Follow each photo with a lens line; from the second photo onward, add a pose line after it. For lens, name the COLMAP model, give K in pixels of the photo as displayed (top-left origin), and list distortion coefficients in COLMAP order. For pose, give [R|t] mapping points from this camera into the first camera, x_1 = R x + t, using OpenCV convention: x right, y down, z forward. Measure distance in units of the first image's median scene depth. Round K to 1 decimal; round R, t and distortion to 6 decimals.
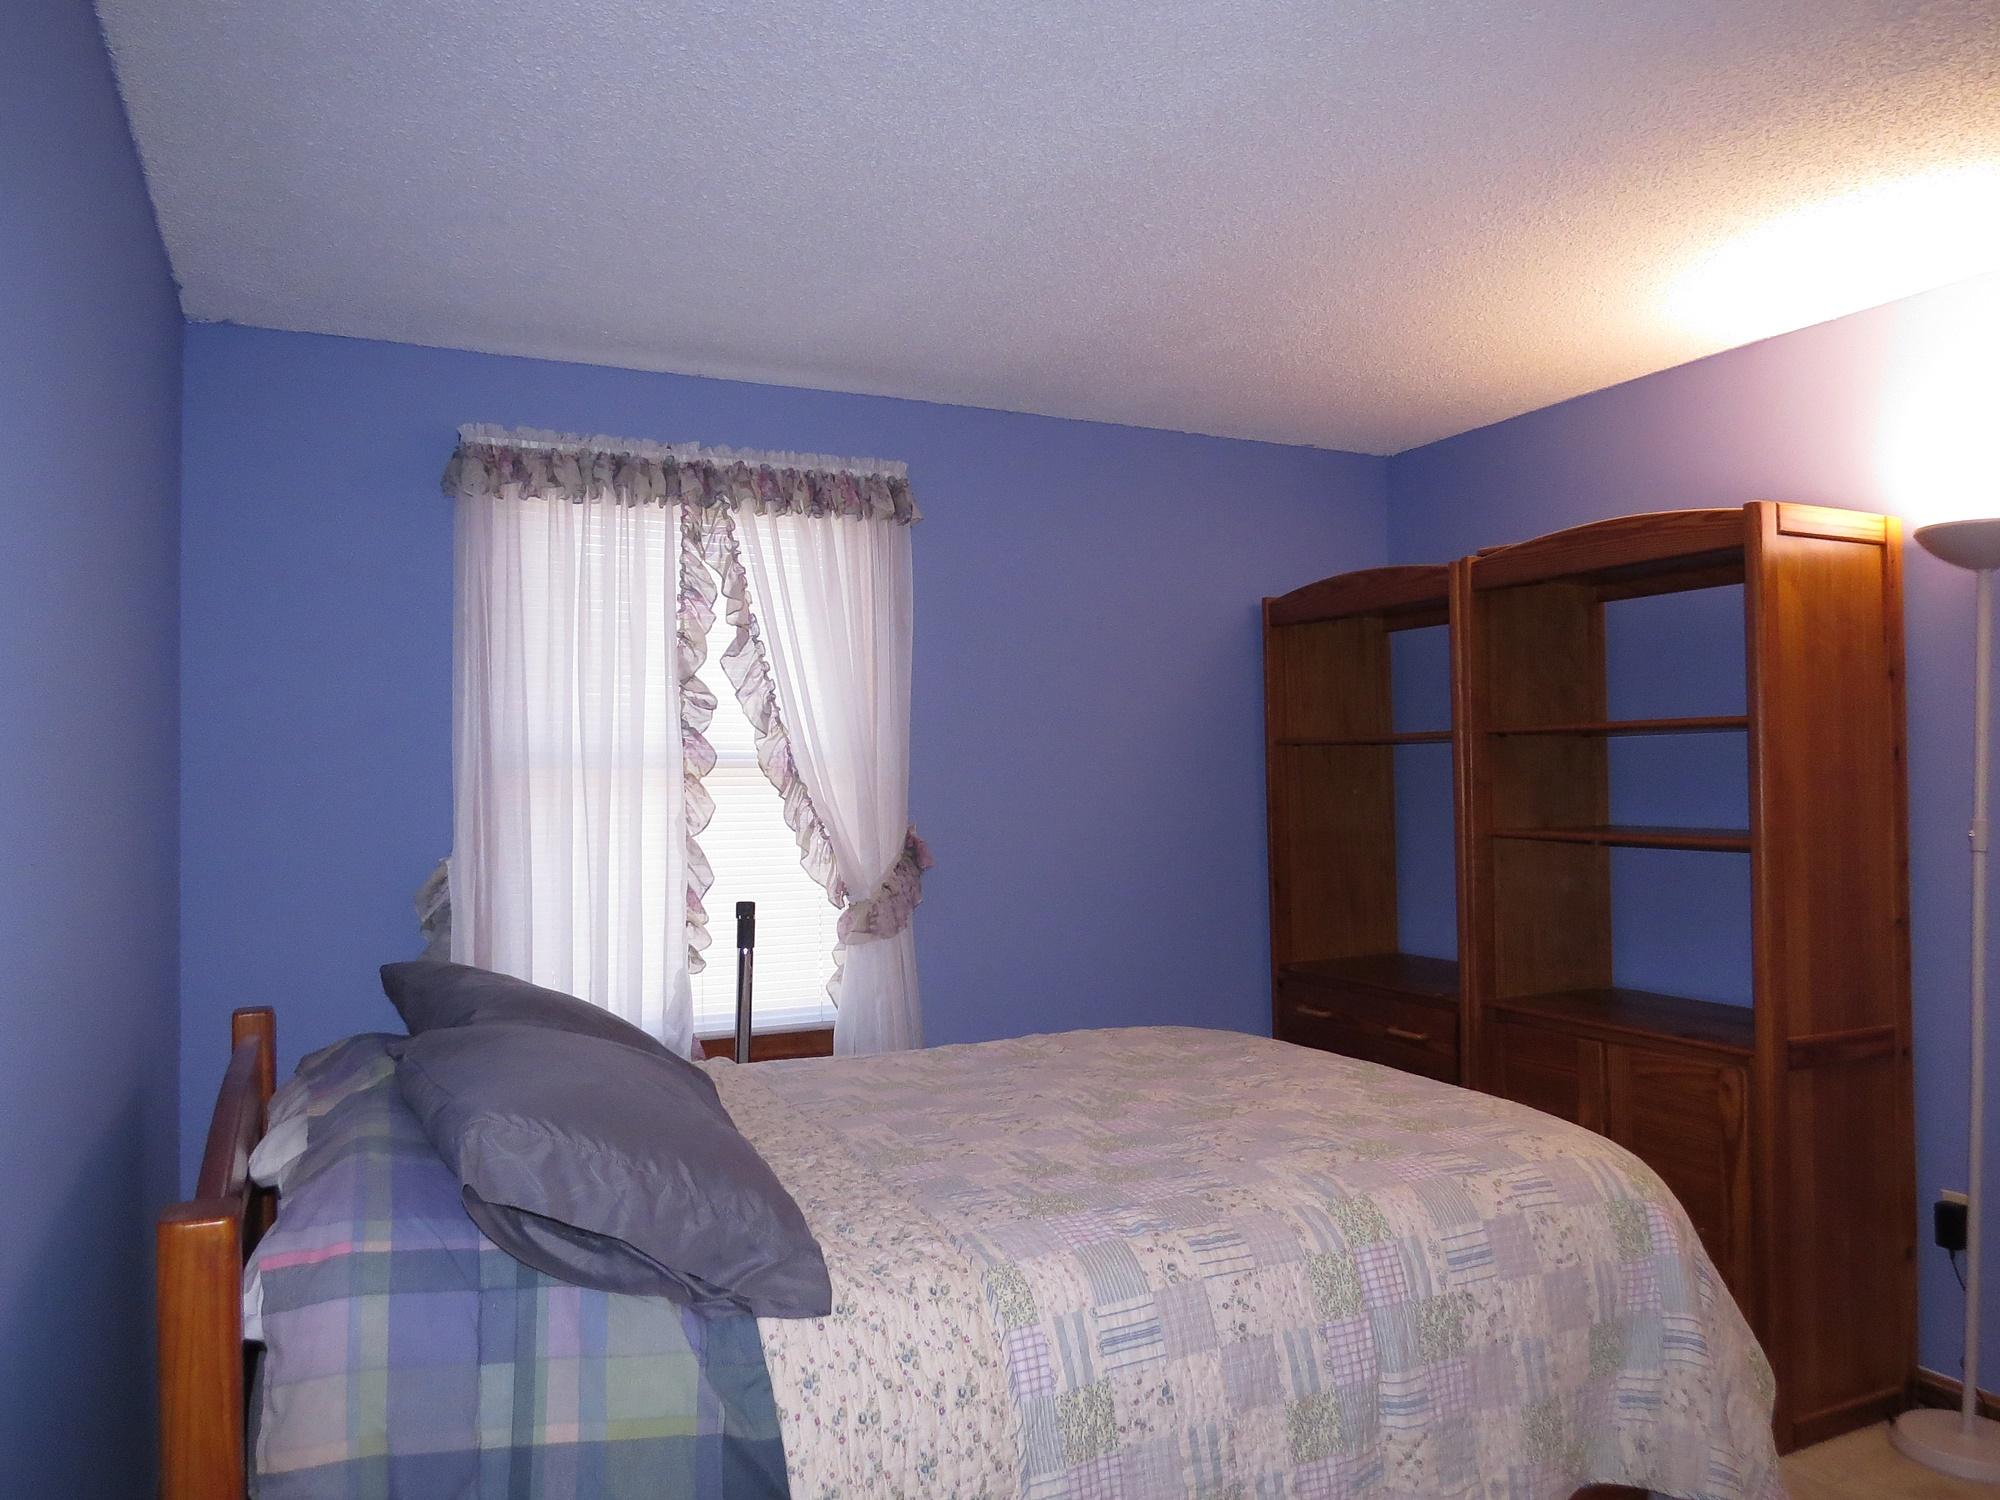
lens RADIAL K [[1468.1, 0, 1001.5], [0, 1468.1, 751.7], [0, 0, 1]] dist [0.000806, -0.004589]
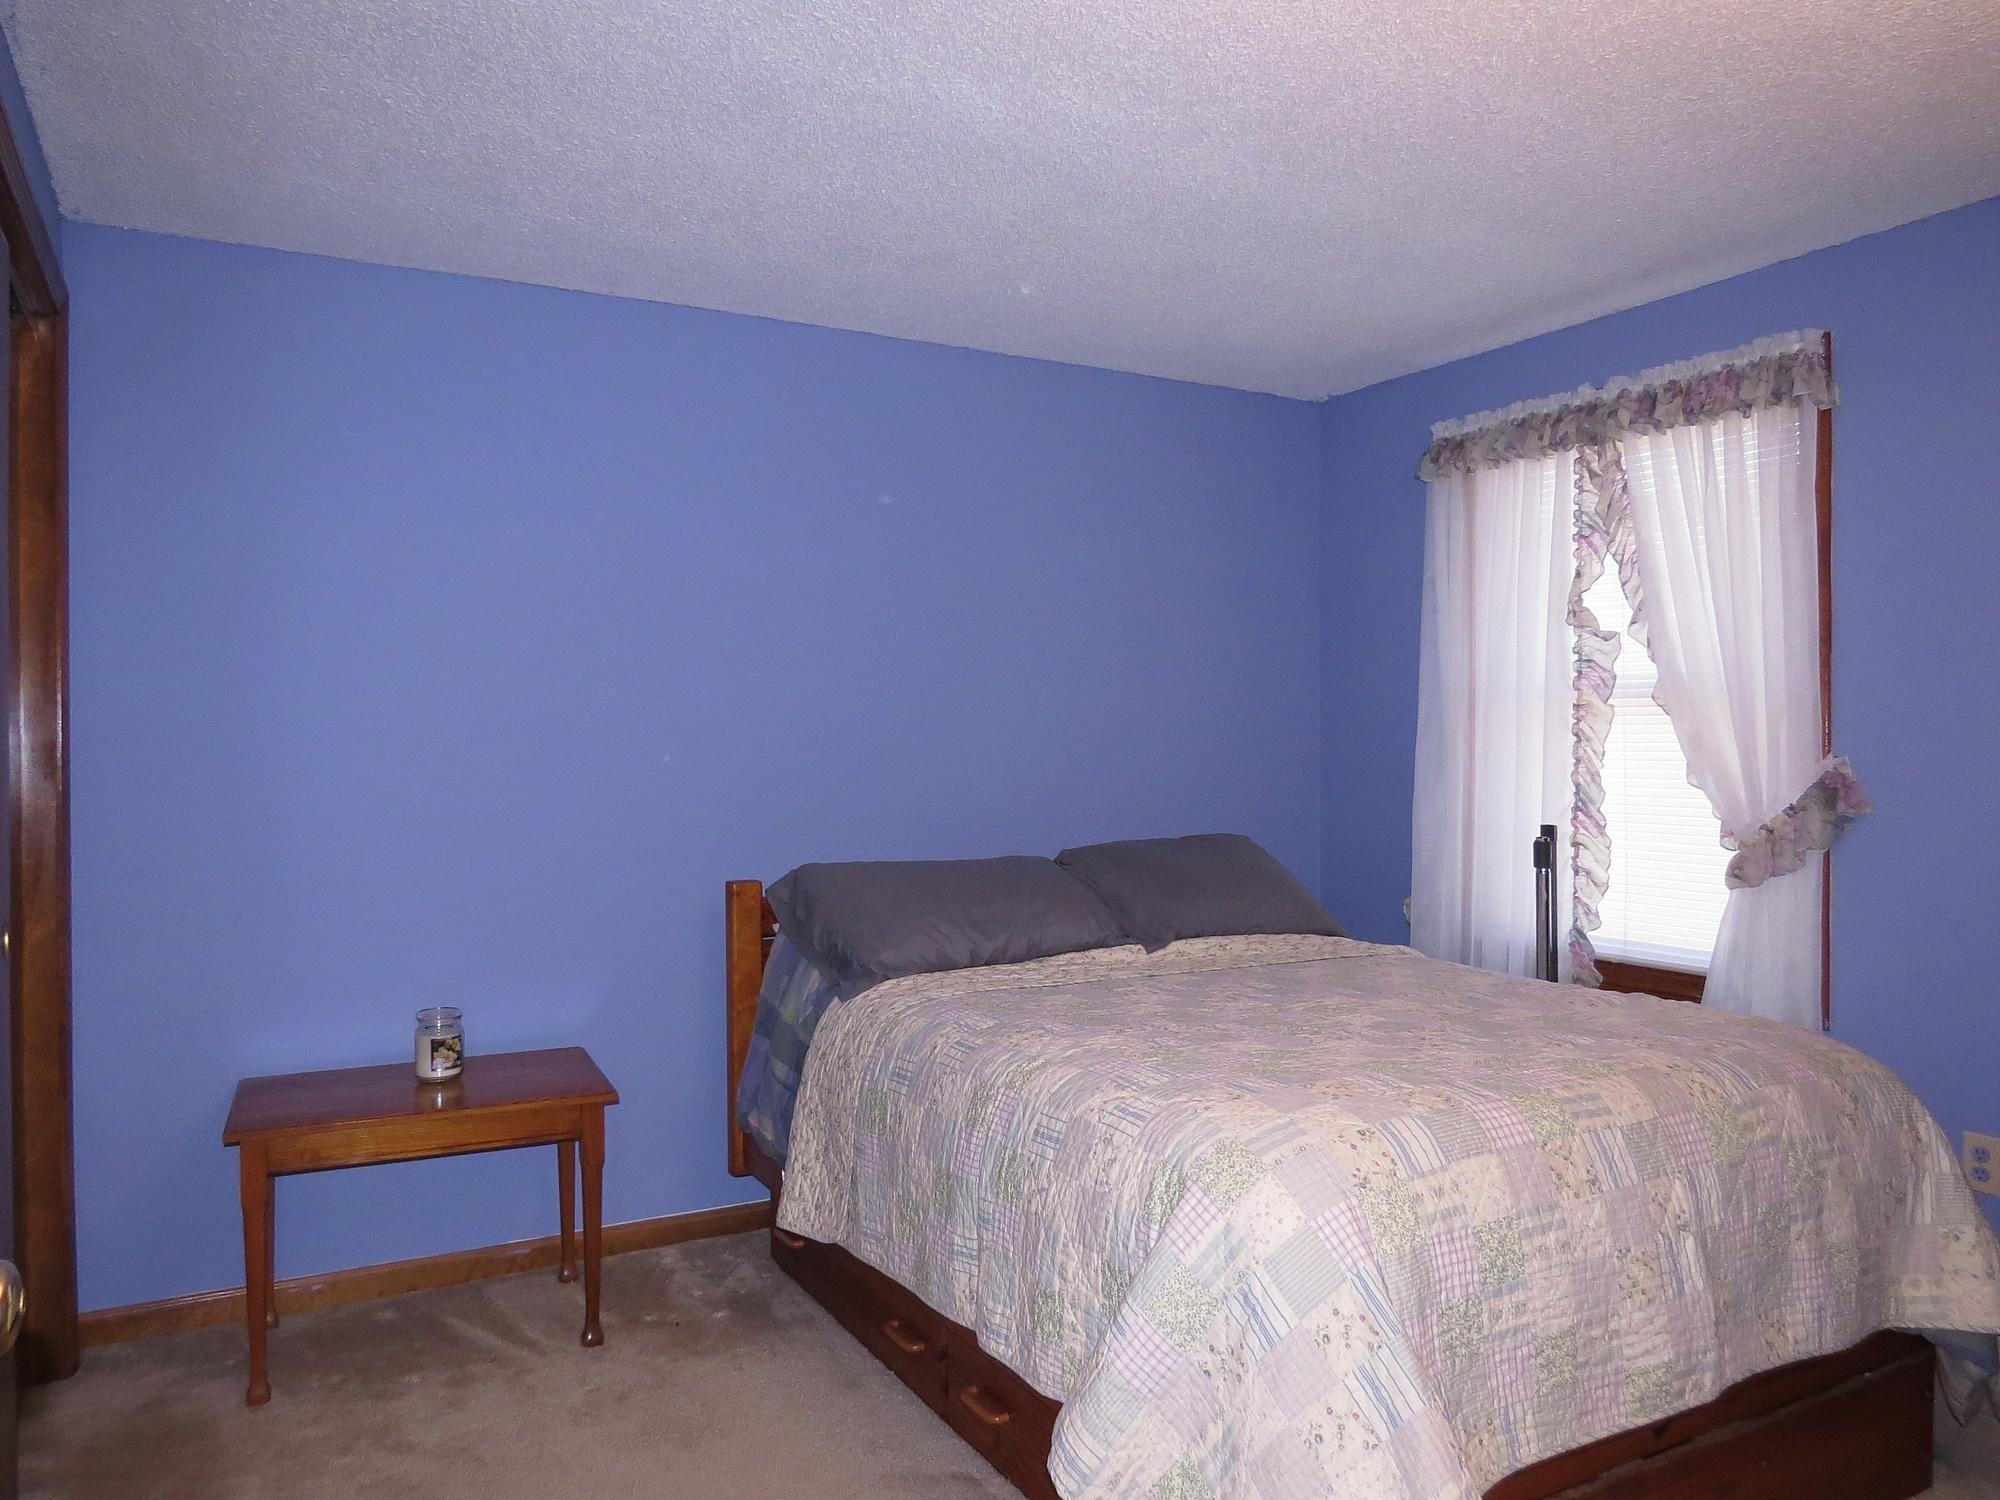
lens RADIAL K [[1468.1, 0, 999.7], [0, 1468.1, 741.9], [0, 0, 1]] dist [0.000806, -0.004589]
pose [[0.057226, 0.010724, -0.998304, 0.791536], [0.020812, 0.999712, 0.011932, 0.020698], [0.998144, -0.021459, 0.056986, 0.511747]]
